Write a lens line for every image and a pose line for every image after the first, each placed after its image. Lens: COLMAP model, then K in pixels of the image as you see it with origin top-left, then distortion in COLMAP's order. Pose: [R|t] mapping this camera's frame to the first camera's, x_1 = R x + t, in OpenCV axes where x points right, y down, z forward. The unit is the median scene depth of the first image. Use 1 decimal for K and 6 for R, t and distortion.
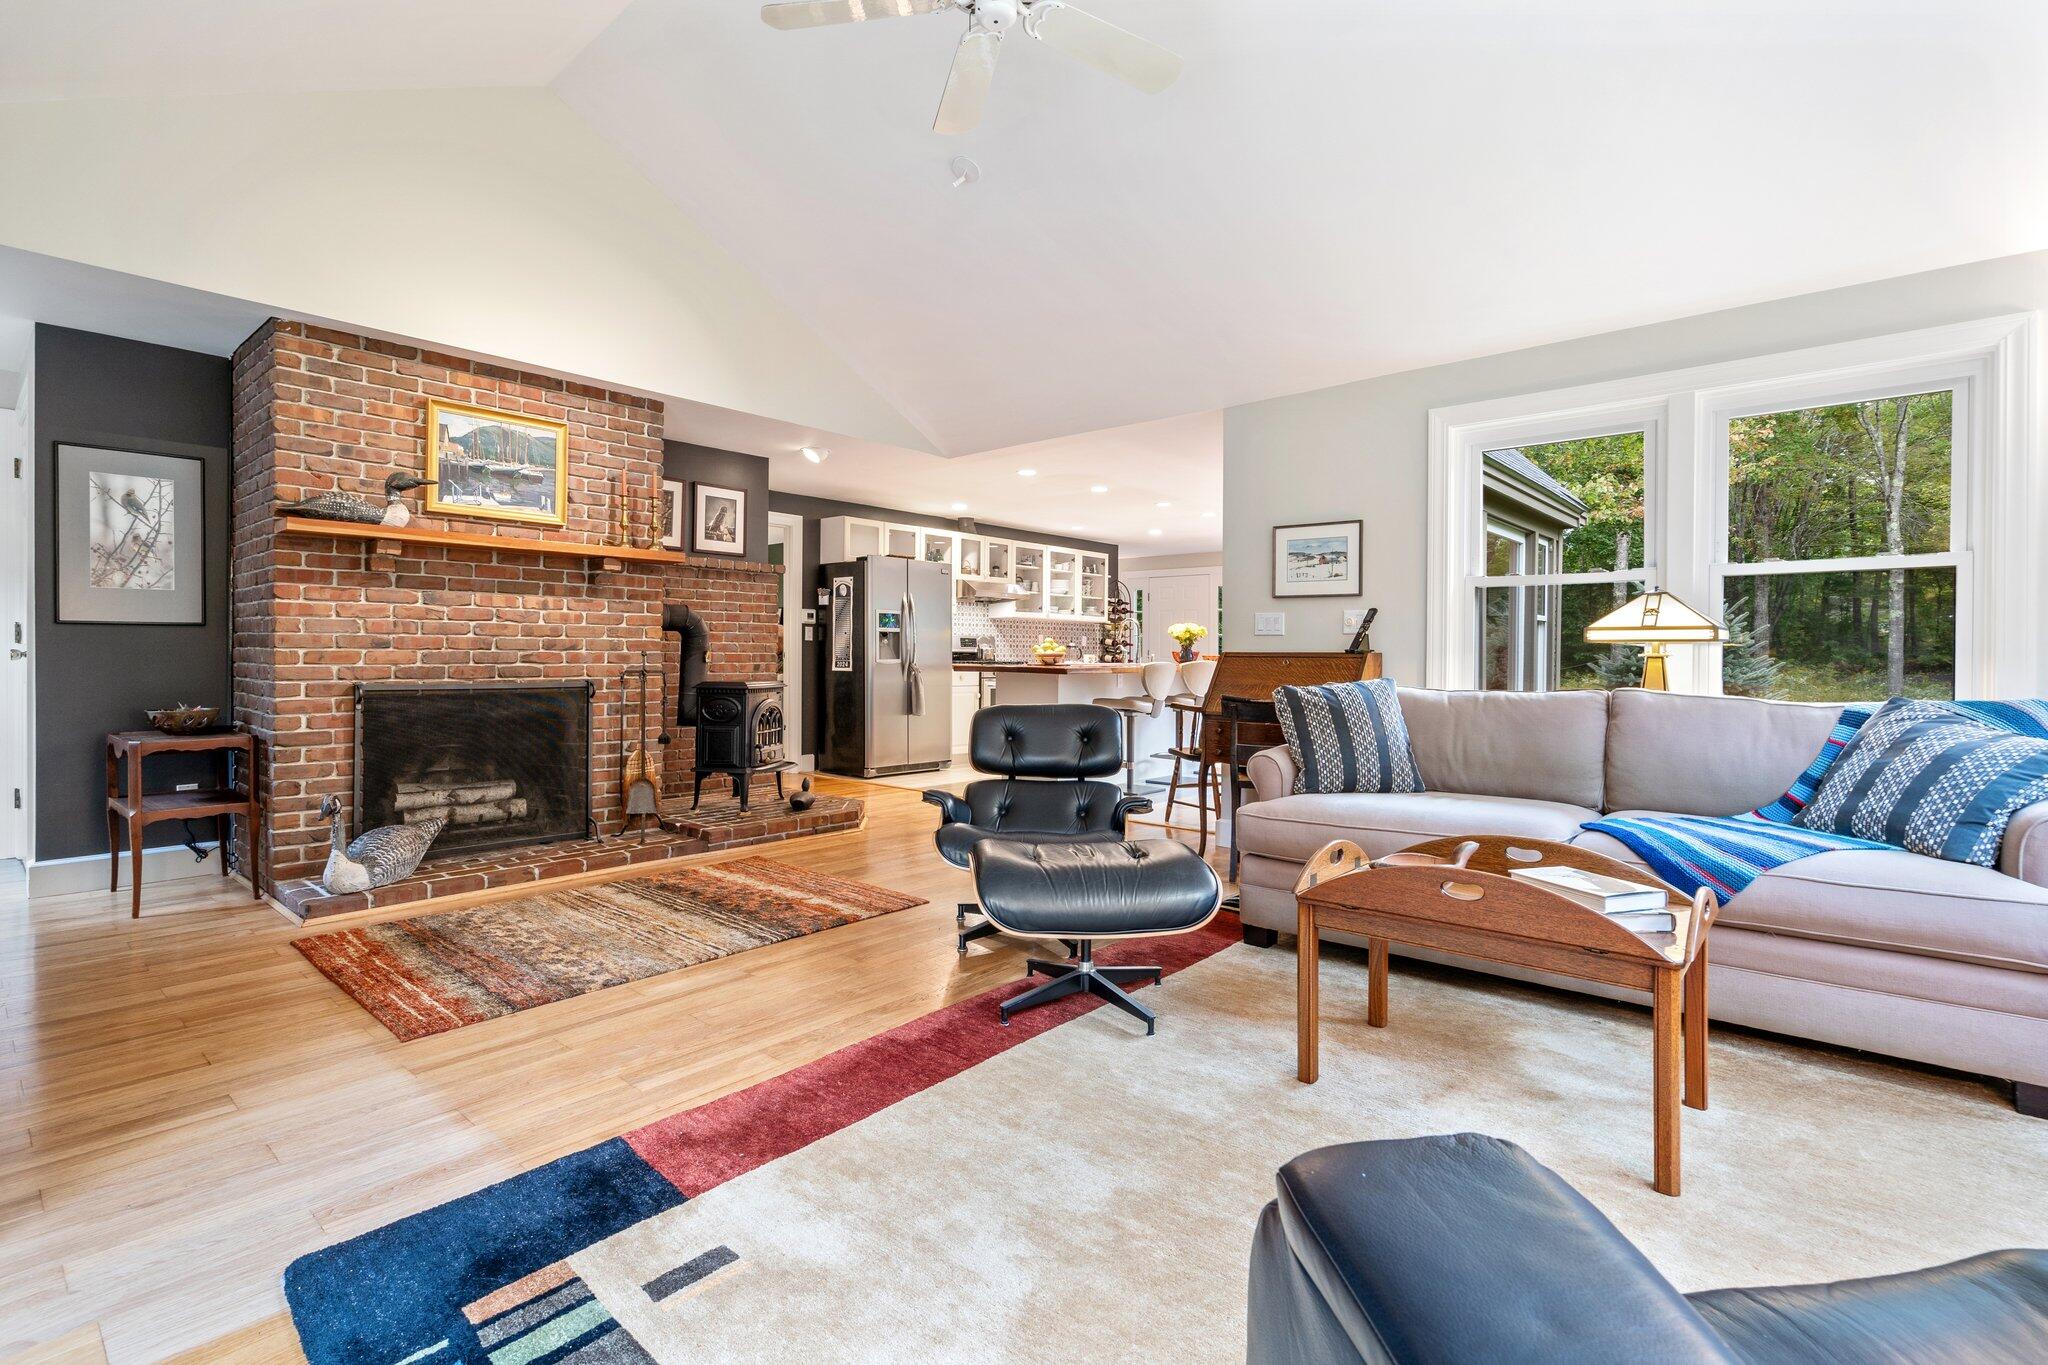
lens RADIAL K [[943.9, 0, 1032.2], [0, 943.9, 657.0], [0, 0, 1]] dist [-0.004919, 0.003868]
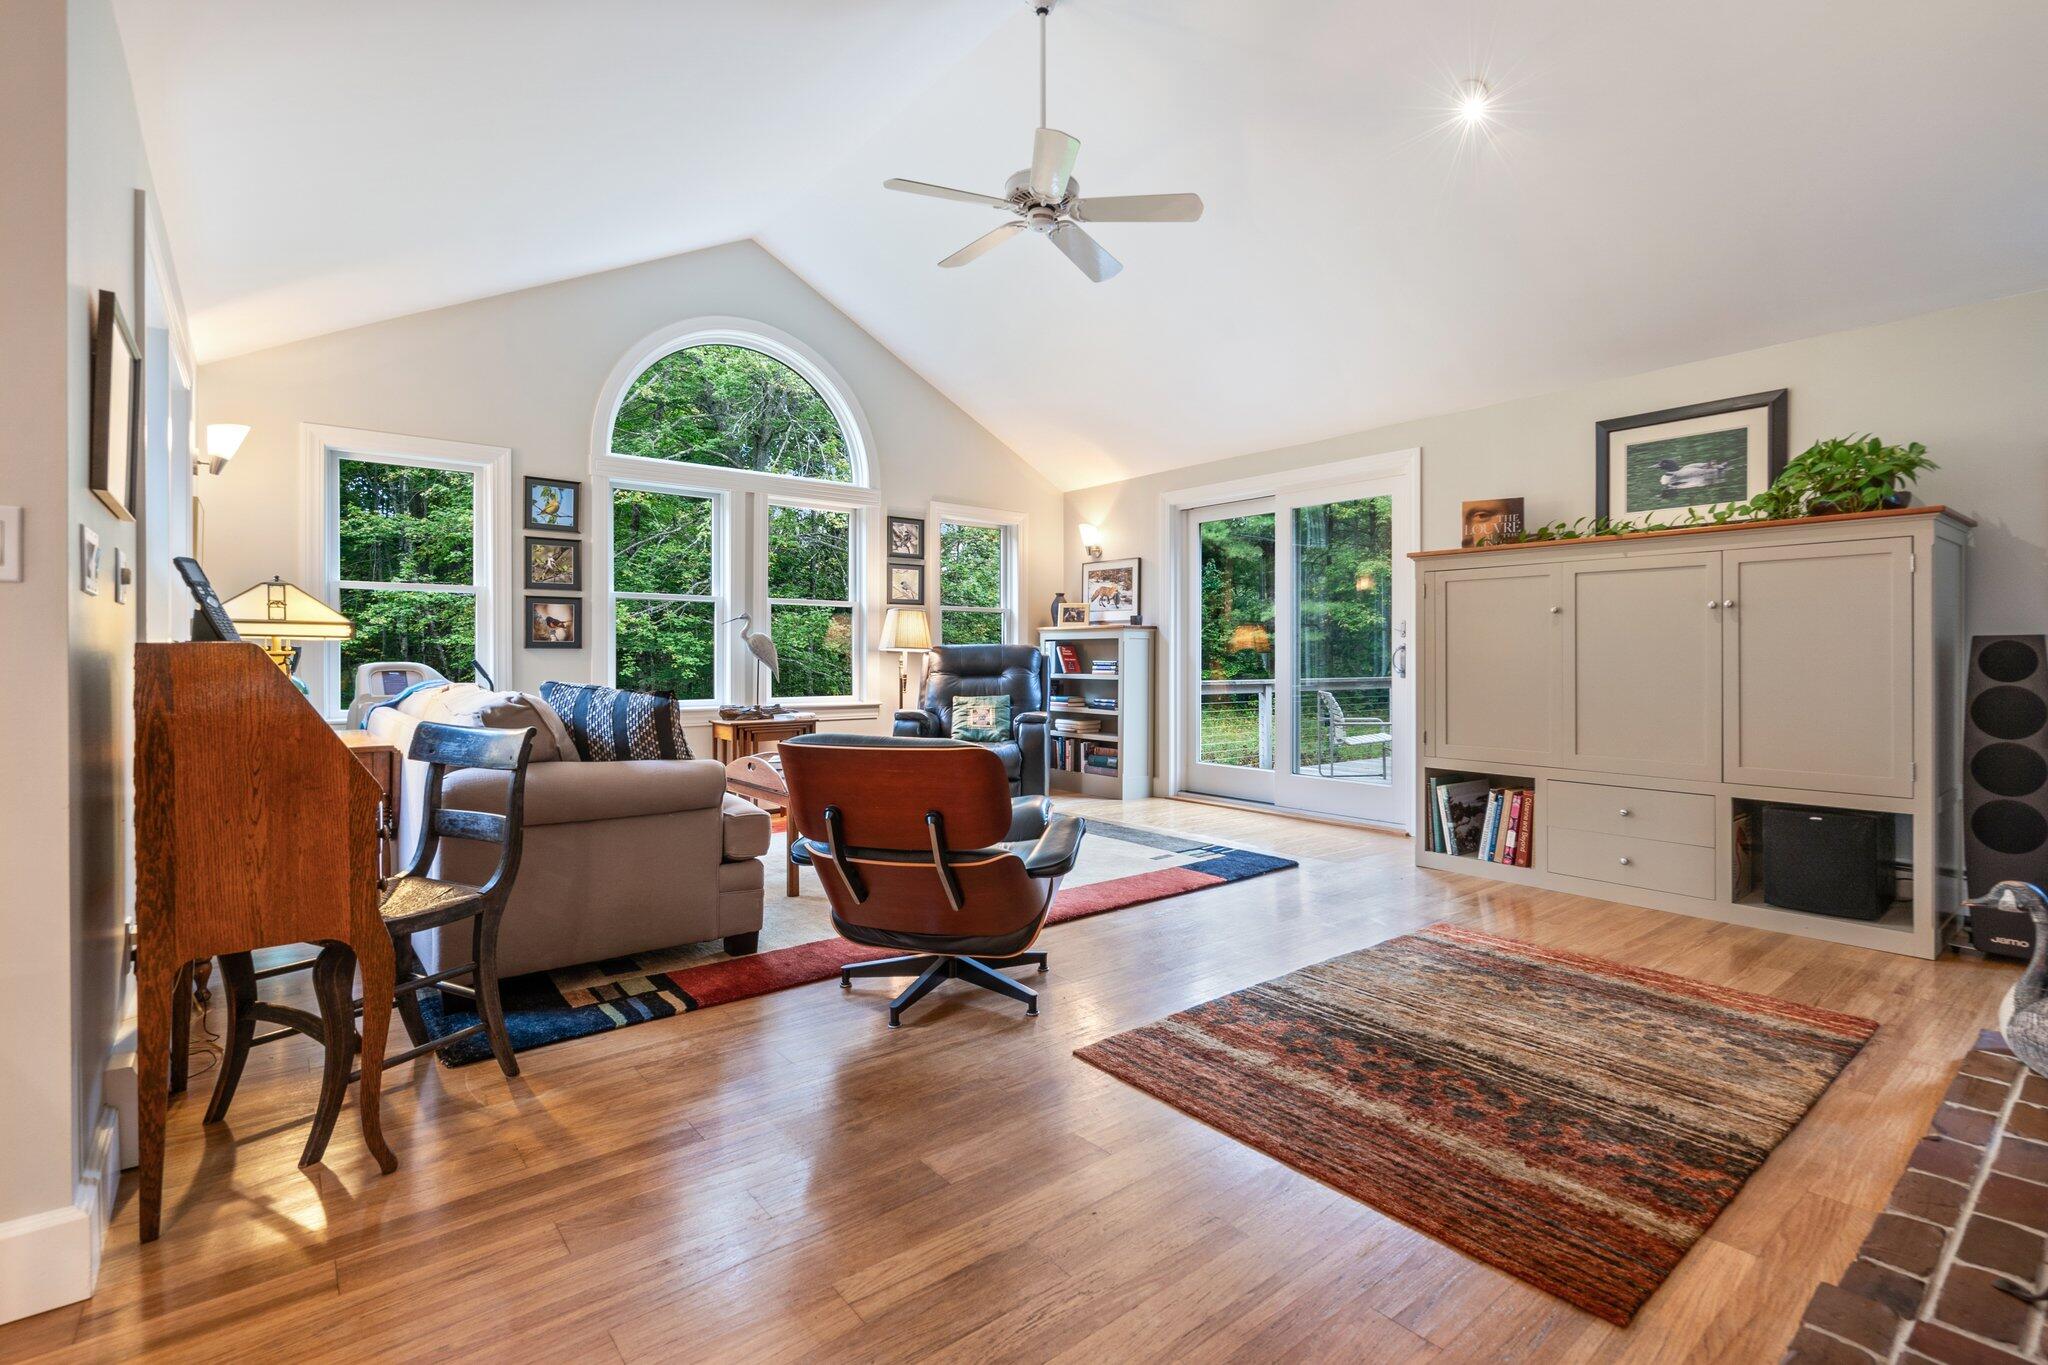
lens RADIAL K [[943.9, 0, 1049.8], [0, 943.9, 656.4], [0, 0, 1]] dist [-0.004919, 0.003868]
pose [[-0.986740, -0.004870, 0.162235, -0.168464], [-0.004797, 0.999988, 0.000844, -0.002279], [-0.162237, 0.000054, -0.986752, 1.405390]]
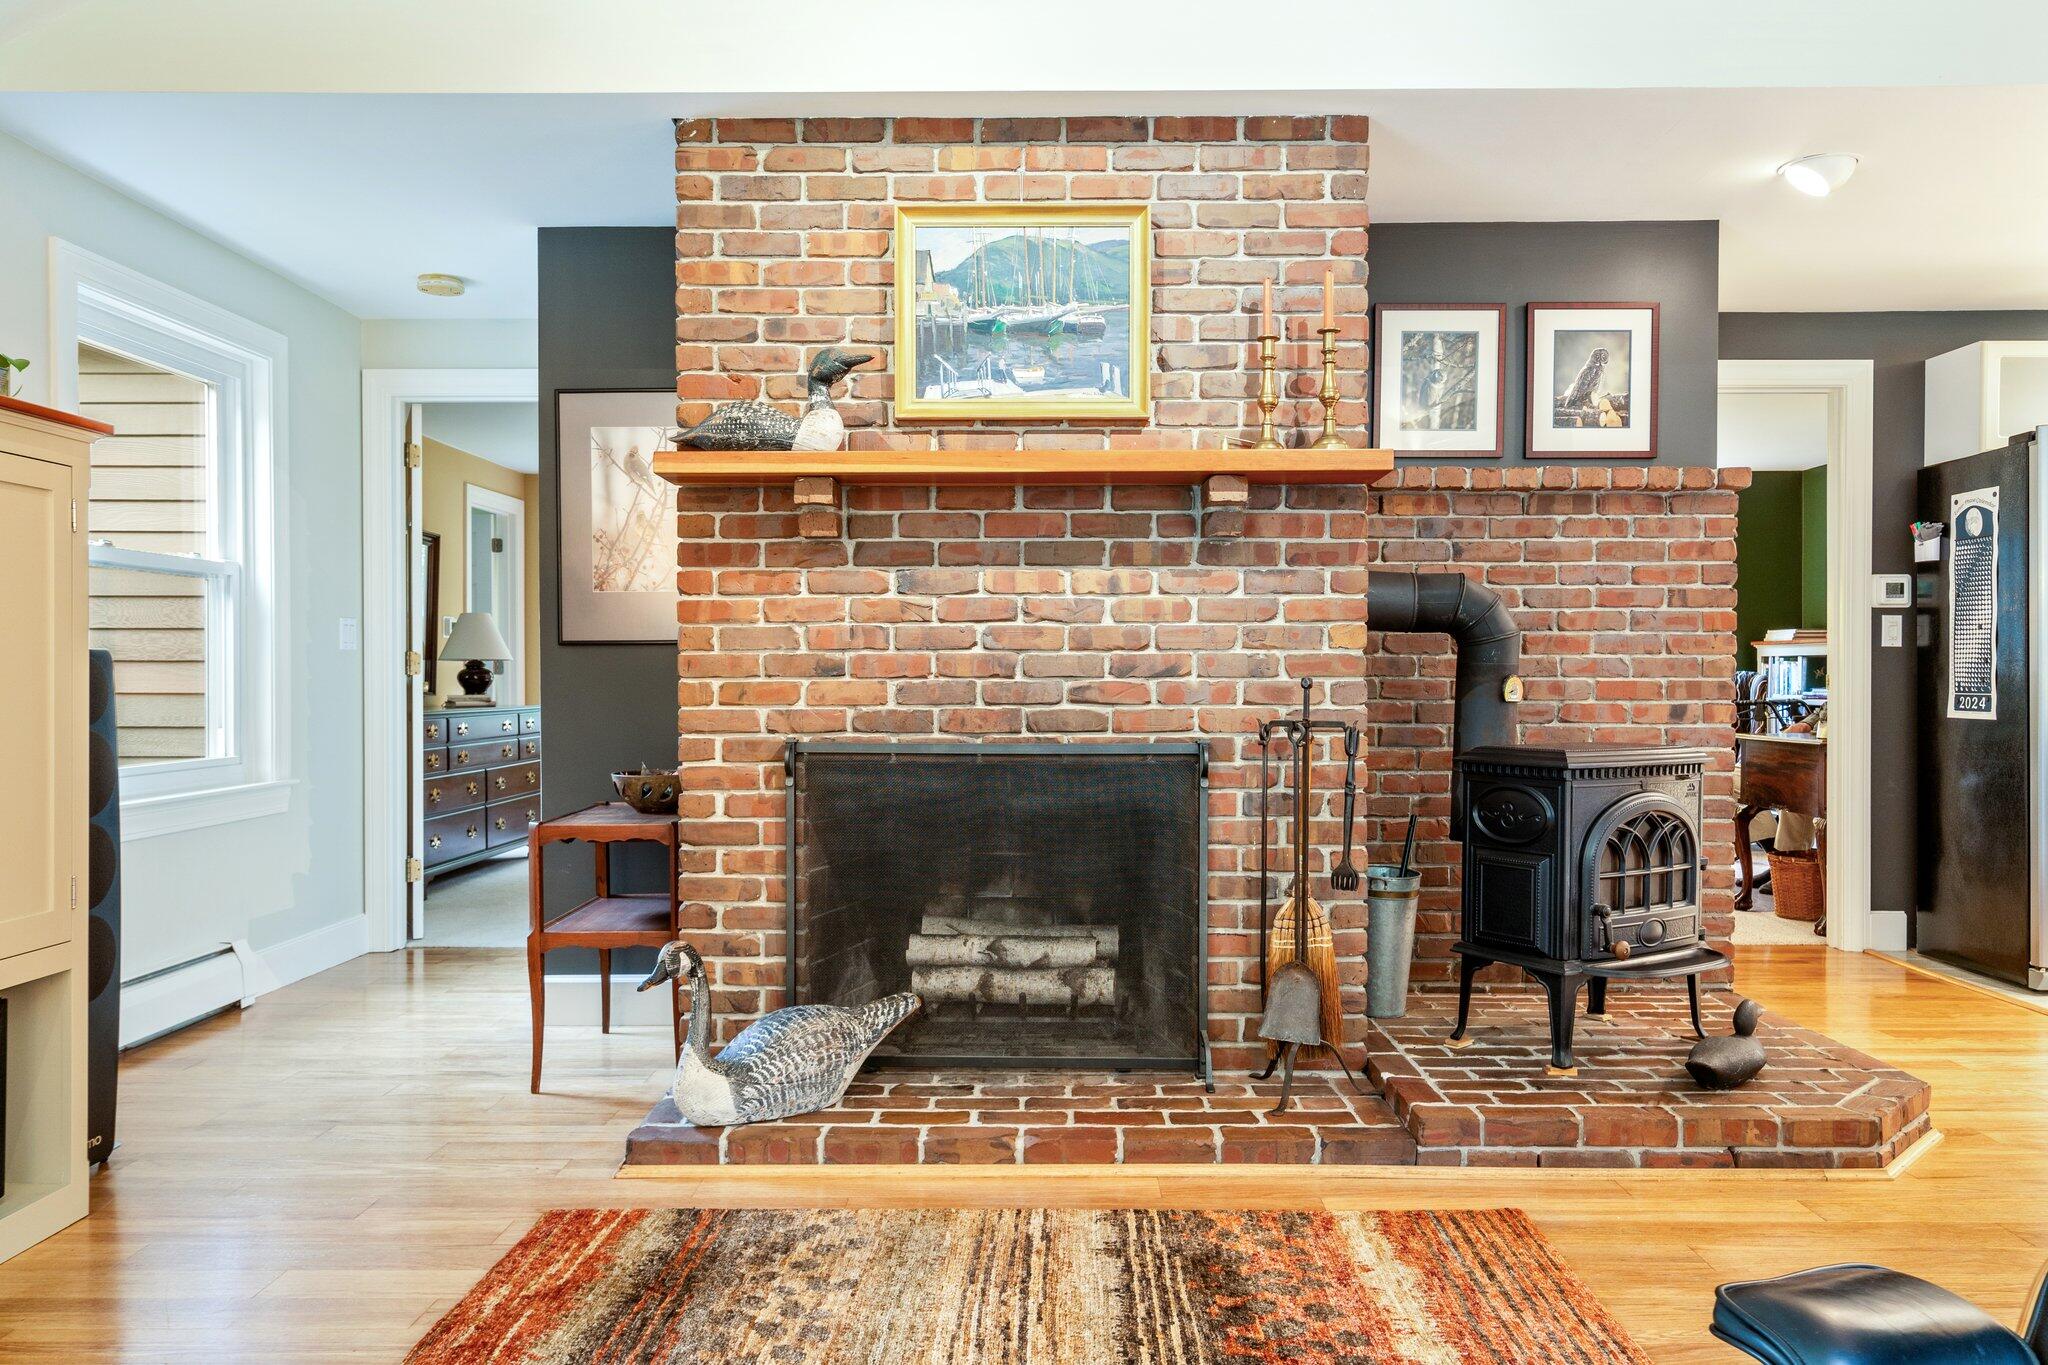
lens RADIAL K [[1462.1, 0, 1026.2], [0, 1462.1, 692.7], [0, 0, 1]] dist [0.003743, 0.001122]
pose [[0.644461, 0.003078, -0.764631, 0.036494], [0.003797, 0.999967, 0.007226, -0.005390], [0.764628, -0.007560, 0.644428, 0.491197]]
